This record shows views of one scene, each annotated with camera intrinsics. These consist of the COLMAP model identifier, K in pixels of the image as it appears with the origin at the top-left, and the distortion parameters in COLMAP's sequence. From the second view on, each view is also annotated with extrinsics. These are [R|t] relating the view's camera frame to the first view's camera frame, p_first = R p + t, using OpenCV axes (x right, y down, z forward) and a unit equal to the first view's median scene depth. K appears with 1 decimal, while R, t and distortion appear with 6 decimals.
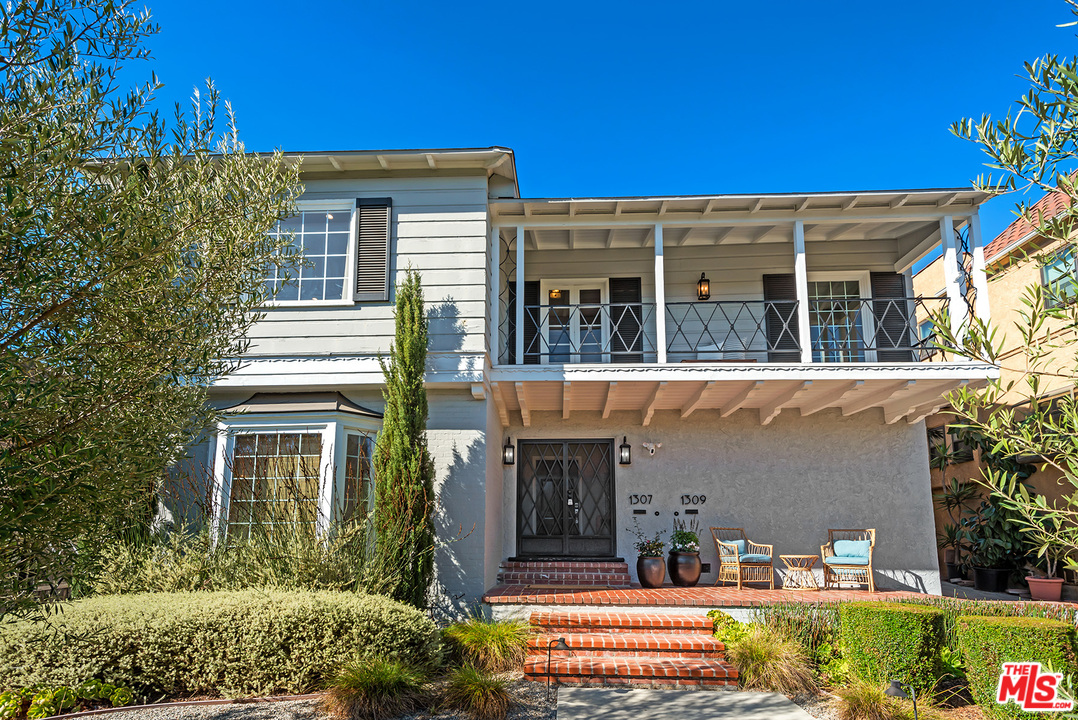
lens RADIAL K [[494.4, 0, 541.5], [0, 494.4, 345.4], [0, 0, 1]] dist [0.021382, -0.000104]
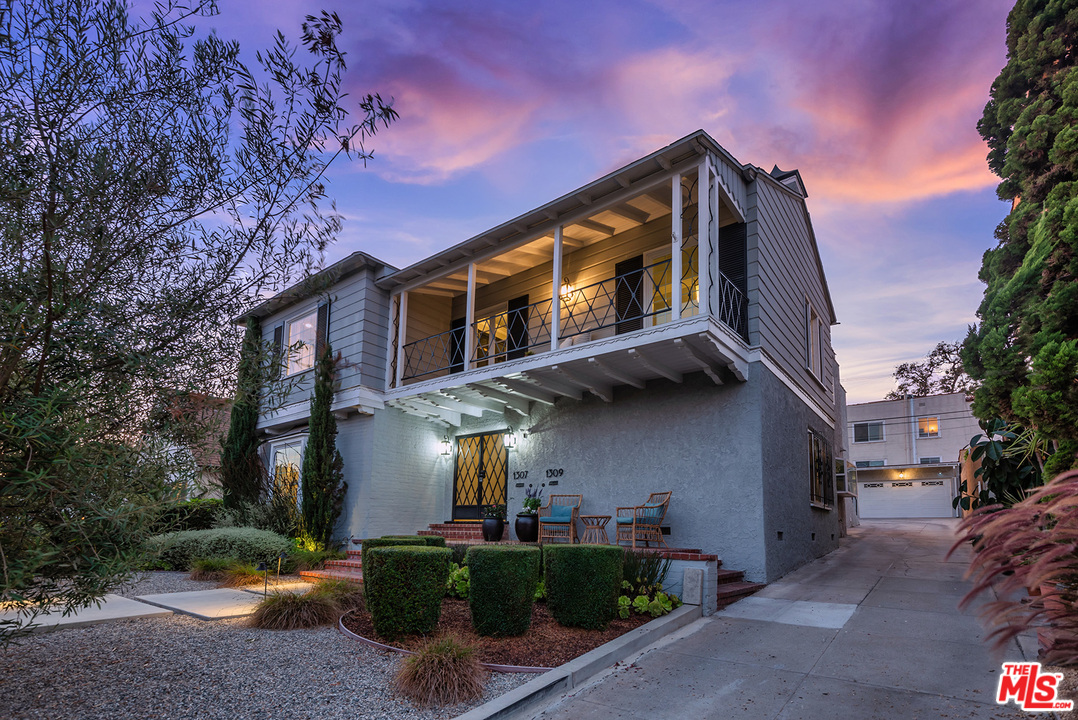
lens RADIAL K [[494.4, 0, 541.5], [0, 494.4, 345.4], [0, 0, 1]] dist [0.021382, -0.000104]
pose [[0.820715, -0.192154, -0.538056, 0.963913], [0.236000, 0.971667, 0.012970, -0.001135], [0.520319, -0.137626, 0.842809, 0.049772]]
